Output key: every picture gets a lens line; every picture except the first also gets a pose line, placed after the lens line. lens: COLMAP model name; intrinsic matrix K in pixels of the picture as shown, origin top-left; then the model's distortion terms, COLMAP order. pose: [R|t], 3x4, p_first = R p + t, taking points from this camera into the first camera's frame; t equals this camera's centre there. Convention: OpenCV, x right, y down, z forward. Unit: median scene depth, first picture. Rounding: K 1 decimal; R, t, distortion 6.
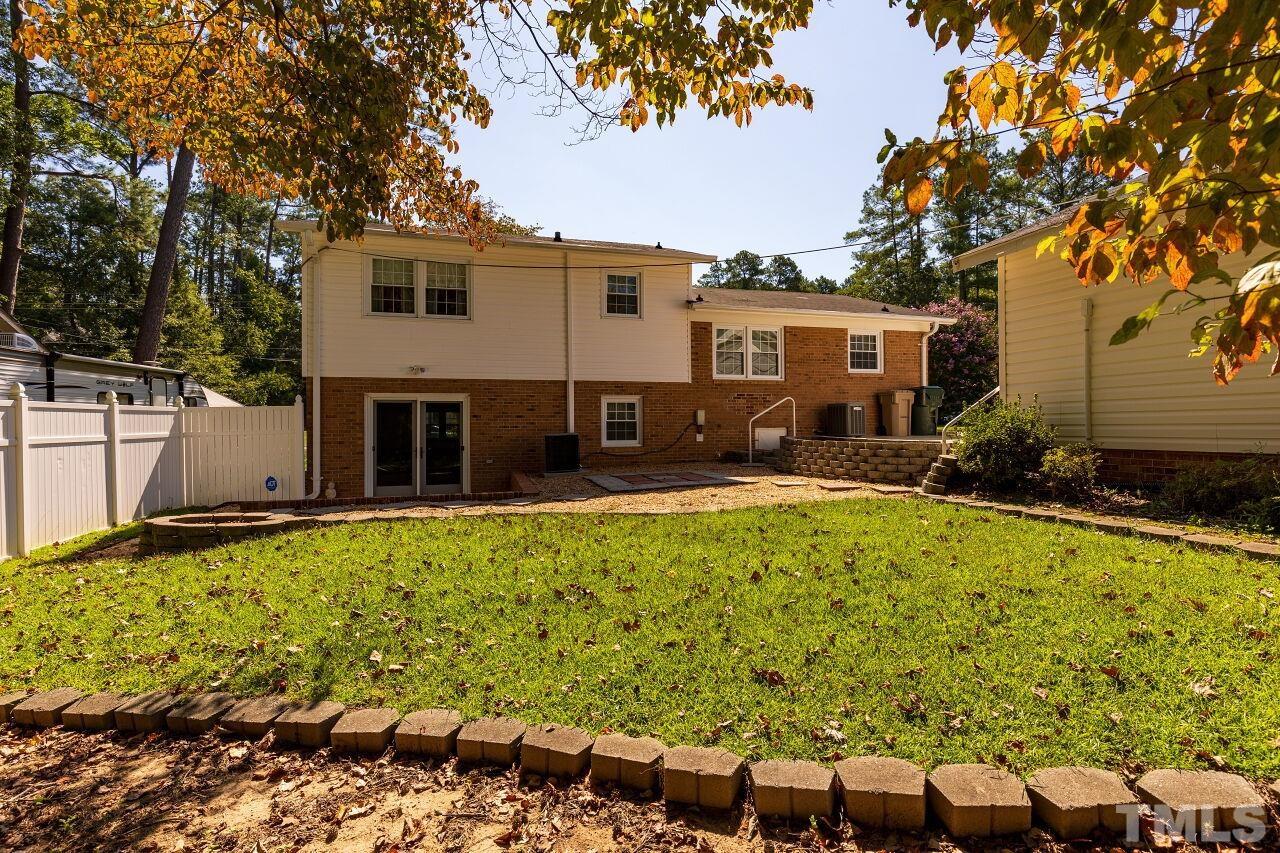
lens RADIAL K [[603.2, 0, 639.9], [0, 603.2, 428.5], [0, 0, 1]] dist [0.004198, 0.000500]
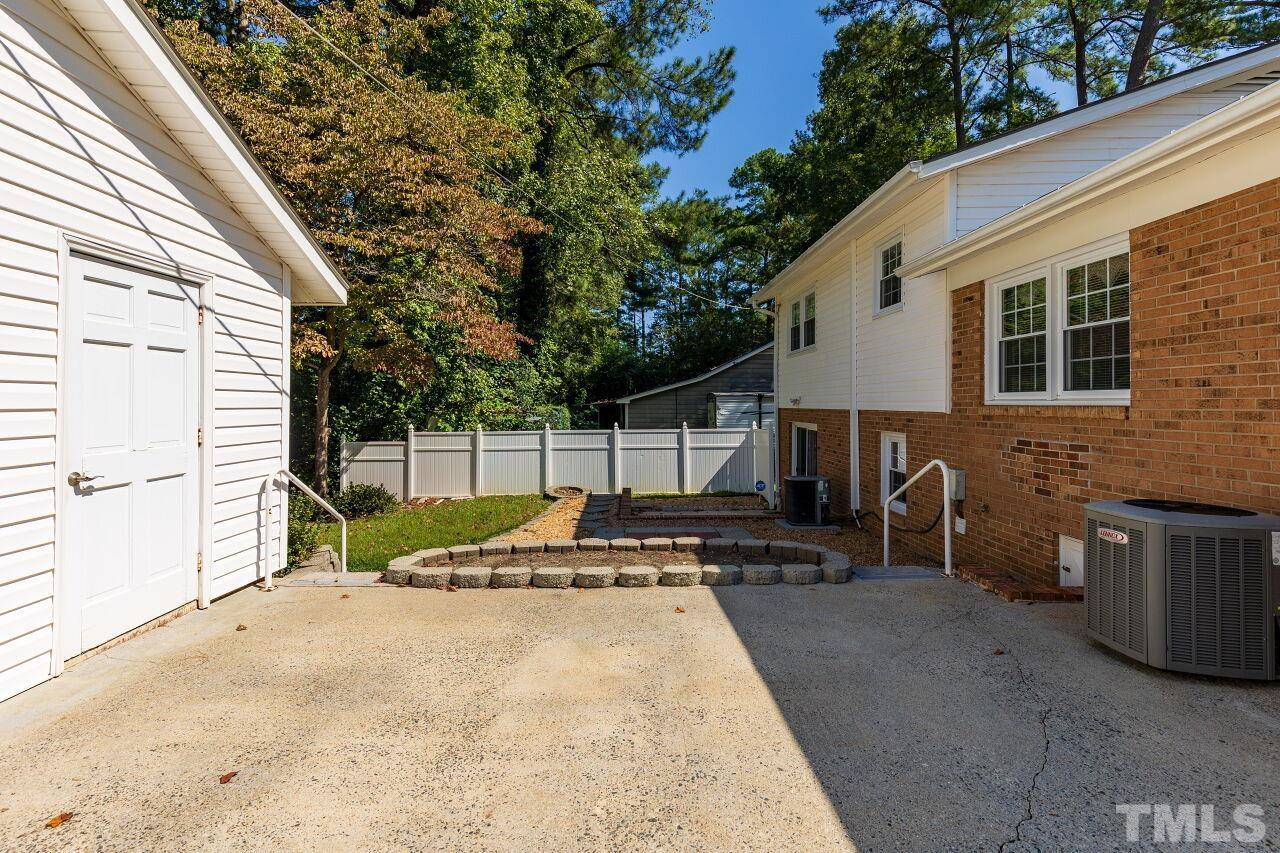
lens RADIAL K [[579.2, 0, 621.3], [0, 579.2, 396.6], [0, 0, 1]] dist [0.002583, -0.000375]
pose [[-0.276682, -0.008126, -0.960927, 0.662468], [-0.001210, 0.999966, -0.008107, -0.089351], [0.960961, -0.001080, -0.276682, 0.913508]]
